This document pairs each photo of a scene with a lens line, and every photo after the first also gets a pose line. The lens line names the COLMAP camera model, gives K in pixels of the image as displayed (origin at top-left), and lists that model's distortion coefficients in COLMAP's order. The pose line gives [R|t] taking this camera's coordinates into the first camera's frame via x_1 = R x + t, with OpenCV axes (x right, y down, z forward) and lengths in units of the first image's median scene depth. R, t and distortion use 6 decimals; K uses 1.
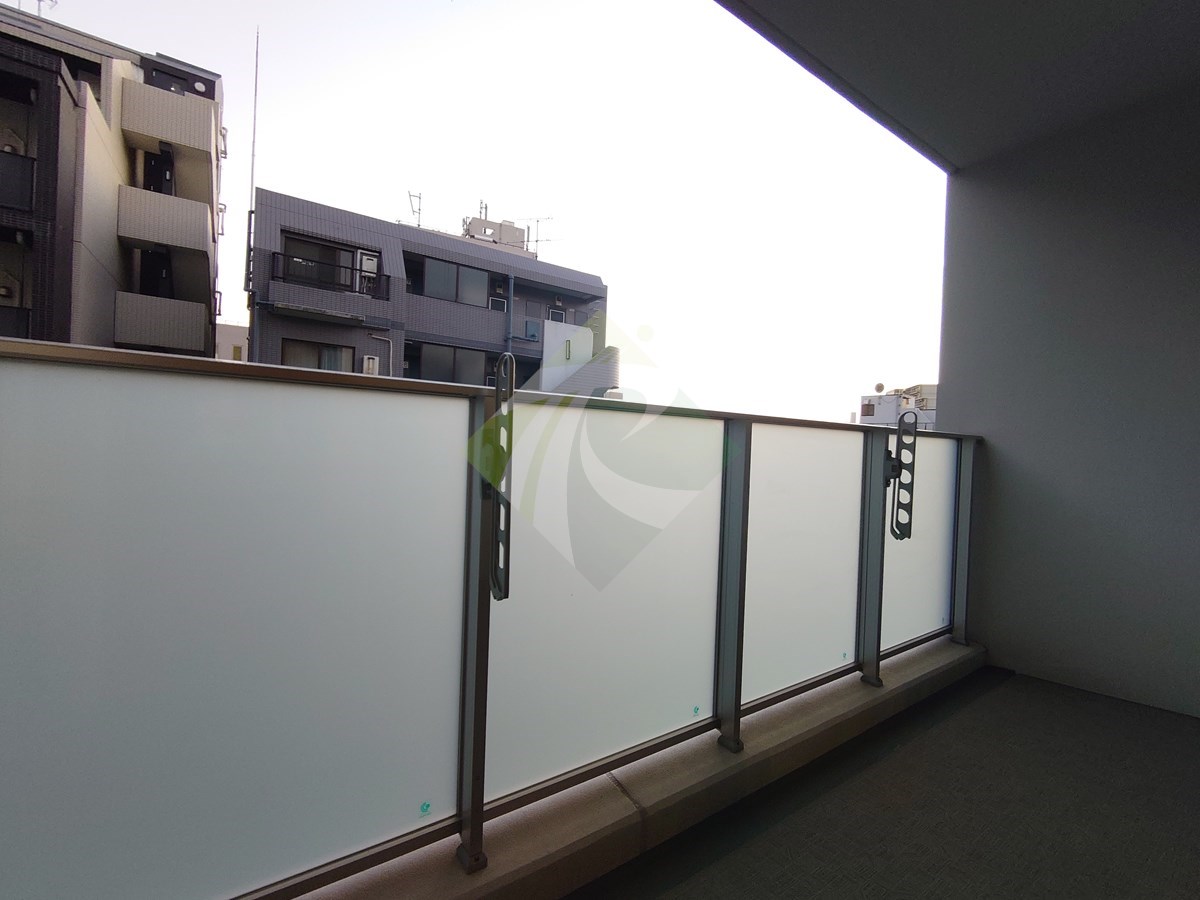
lens RADIAL K [[516.8, 0, 602.4], [0, 516.8, 445.4], [0, 0, 1]] dist [-0.001957, -0.001614]
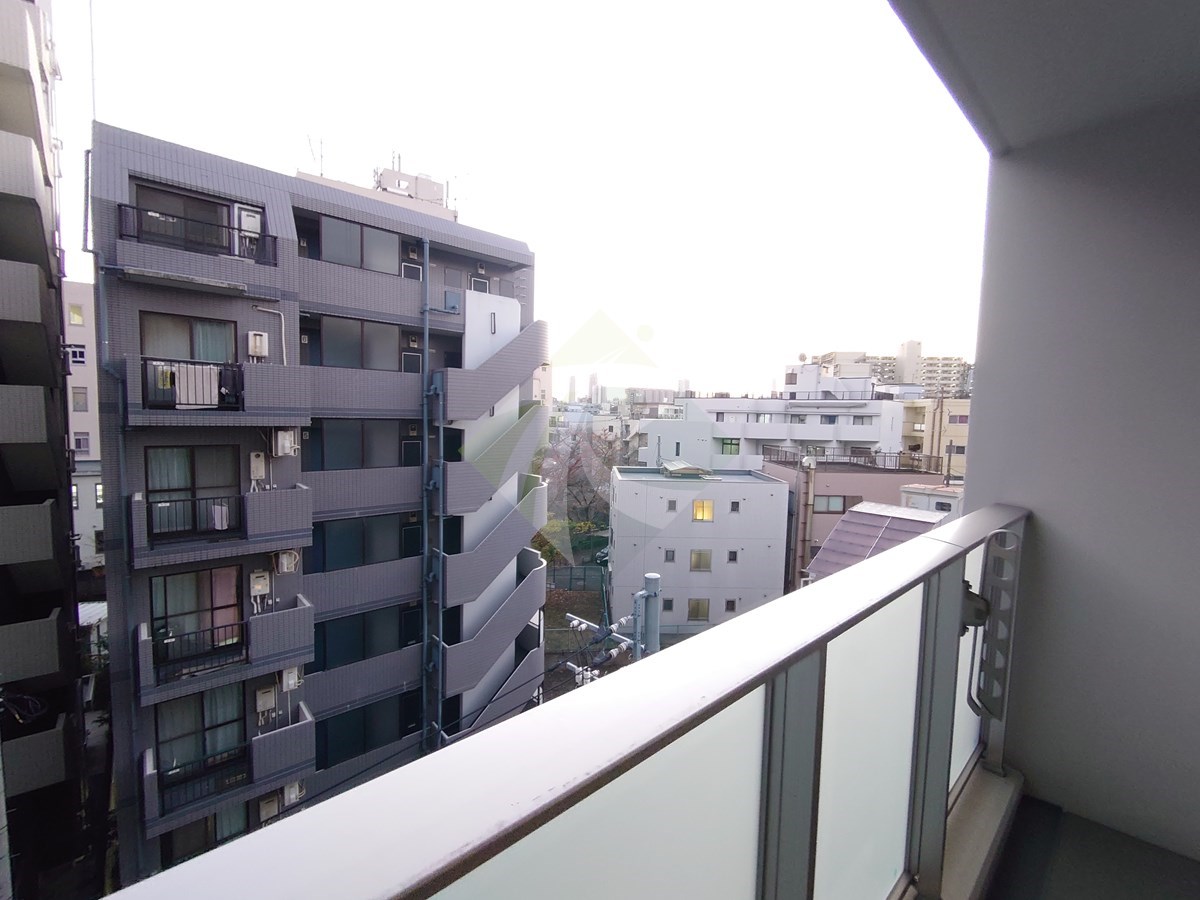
lens RADIAL K [[516.8, 0, 599.1], [0, 516.8, 444.9], [0, 0, 1]] dist [-0.001957, -0.001614]
pose [[0.991799, -0.019607, 0.126298, 0.000678], [0.011343, 0.997767, 0.065818, -0.035264], [-0.127307, -0.063846, 0.989806, 0.067619]]
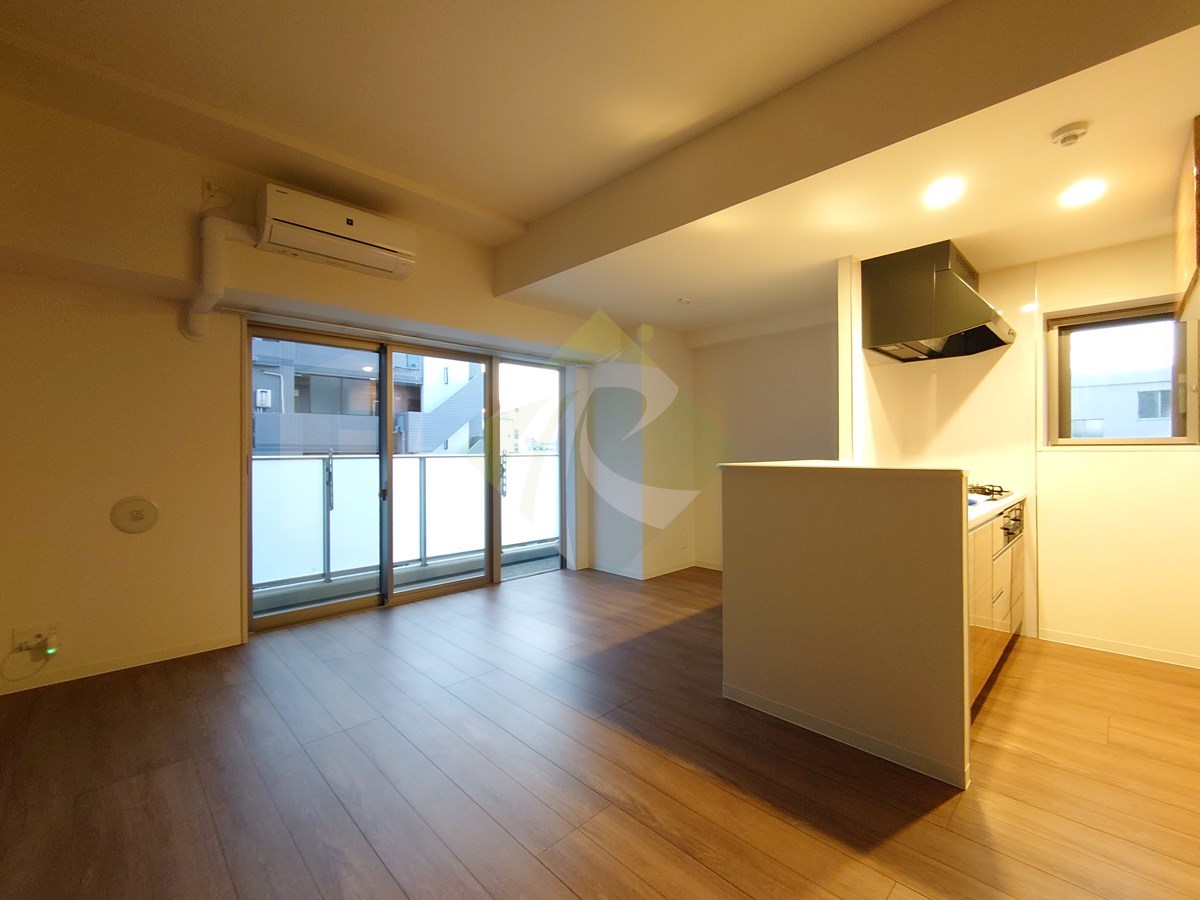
lens RADIAL K [[516.8, 0, 600.1], [0, 516.8, 450.6], [0, 0, 1]] dist [-0.001957, -0.001614]
pose [[0.985248, -0.041879, 0.165927, 0.095778], [0.042041, 0.999113, 0.002537, -0.006739], [-0.165886, 0.004476, 0.986135, -0.261039]]
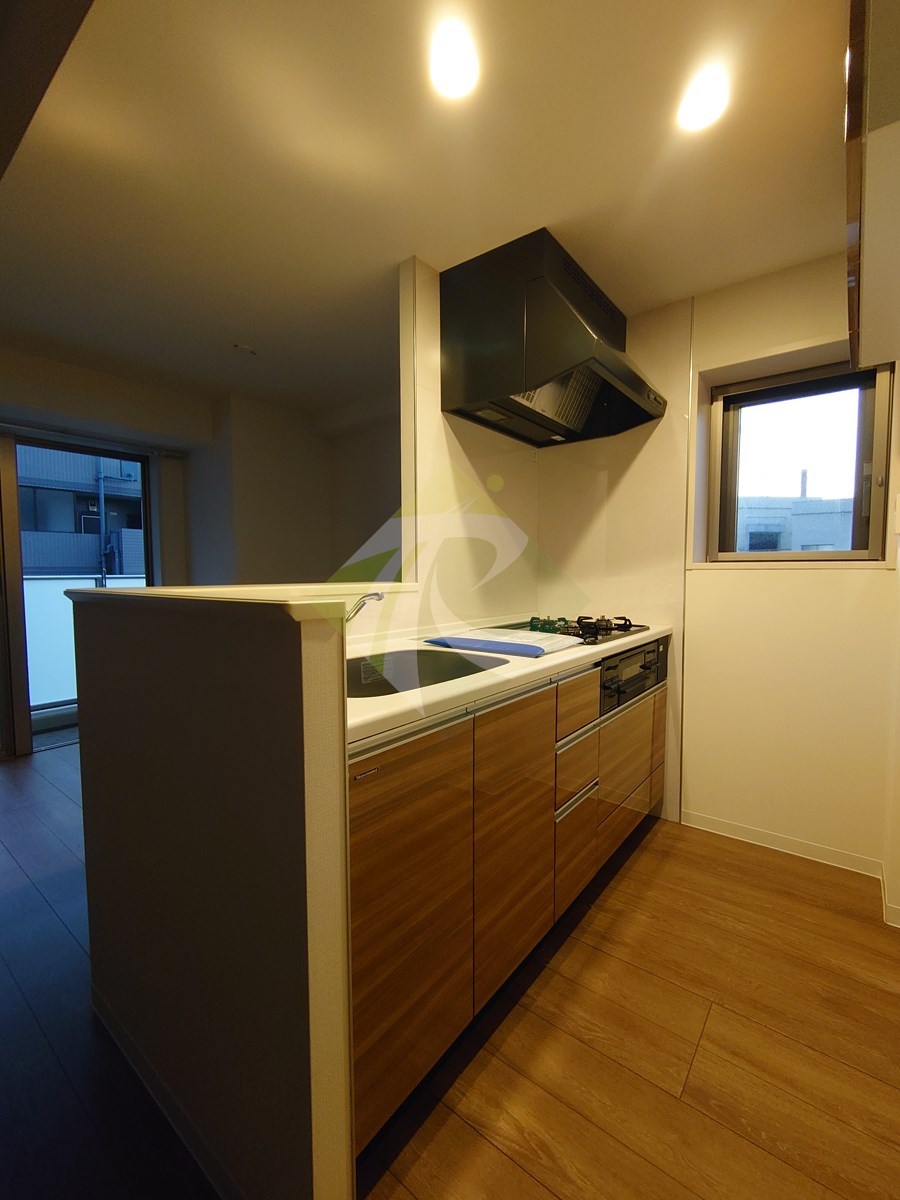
lens RADIAL K [[516.8, 0, 455.3], [0, 516.8, 605.8], [0, 0, 1]] dist [-0.001957, -0.001614]
pose [[0.952535, -0.057915, 0.298870, 0.192826], [0.039177, 0.996894, 0.068318, -0.000936], [-0.301898, -0.053366, 0.951845, -0.209058]]
